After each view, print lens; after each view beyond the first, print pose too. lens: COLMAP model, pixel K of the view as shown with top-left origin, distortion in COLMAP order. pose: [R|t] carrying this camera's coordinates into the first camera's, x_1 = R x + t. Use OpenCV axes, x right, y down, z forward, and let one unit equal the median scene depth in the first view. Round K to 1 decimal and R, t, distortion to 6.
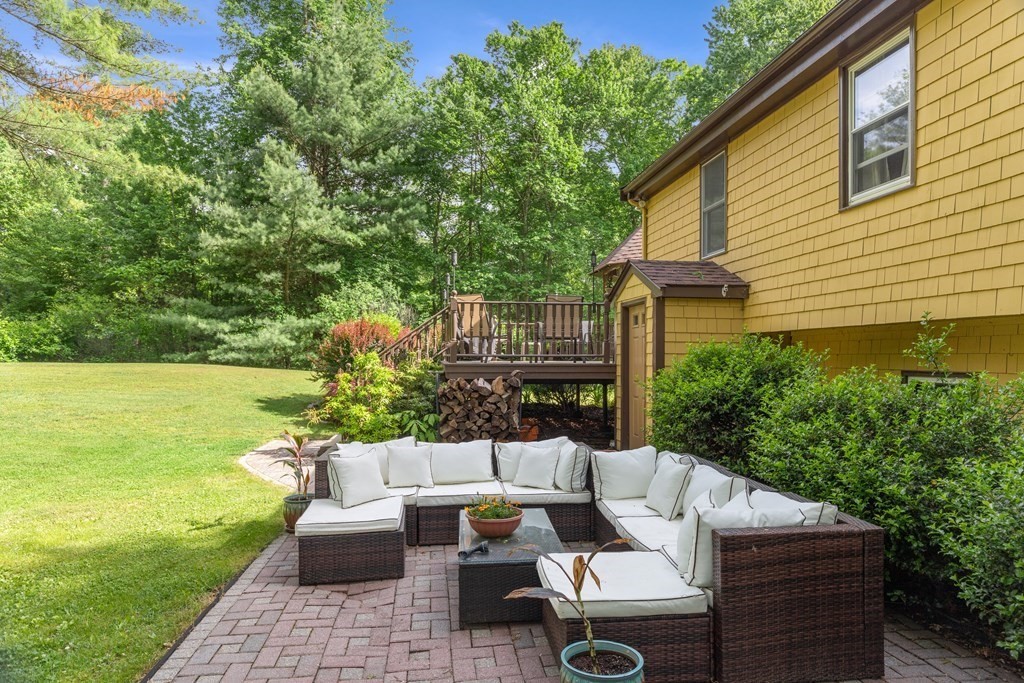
lens RADIAL K [[644.7, 0, 509.9], [0, 644.7, 353.9], [0, 0, 1]] dist [0.001893, 0.000590]
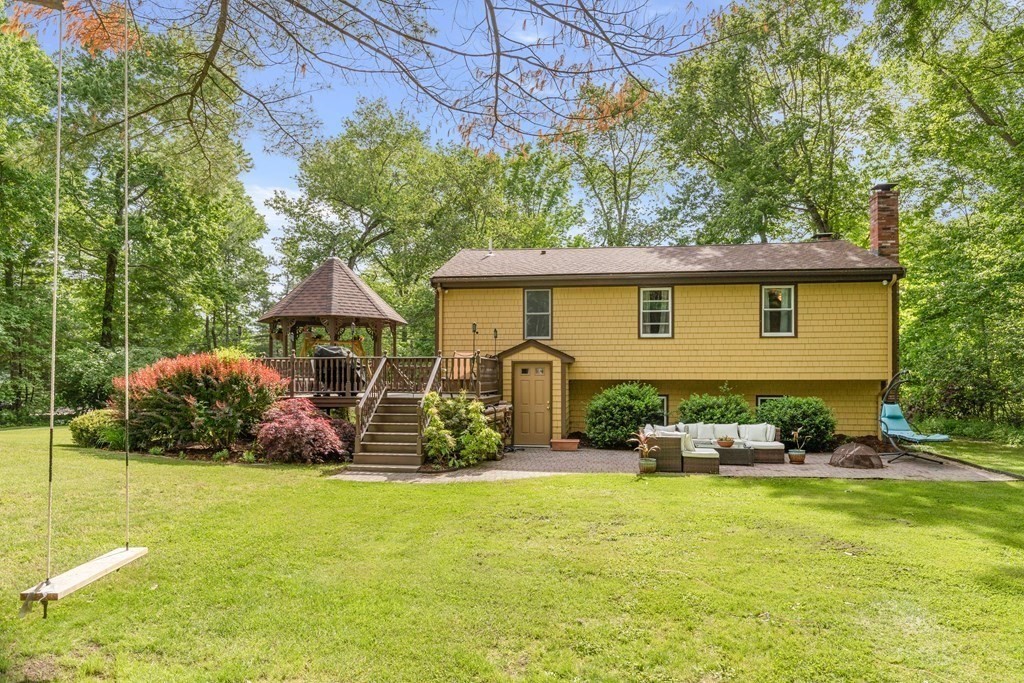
lens RADIAL K [[644.7, 0, 509.9], [0, 644.7, 353.9], [0, 0, 1]] dist [0.001893, 0.000590]
pose [[0.227512, 0.023276, 0.973497, -1.696302], [-0.003950, 0.999728, -0.022980, -0.063265], [-0.973767, 0.001383, 0.227543, 0.657697]]
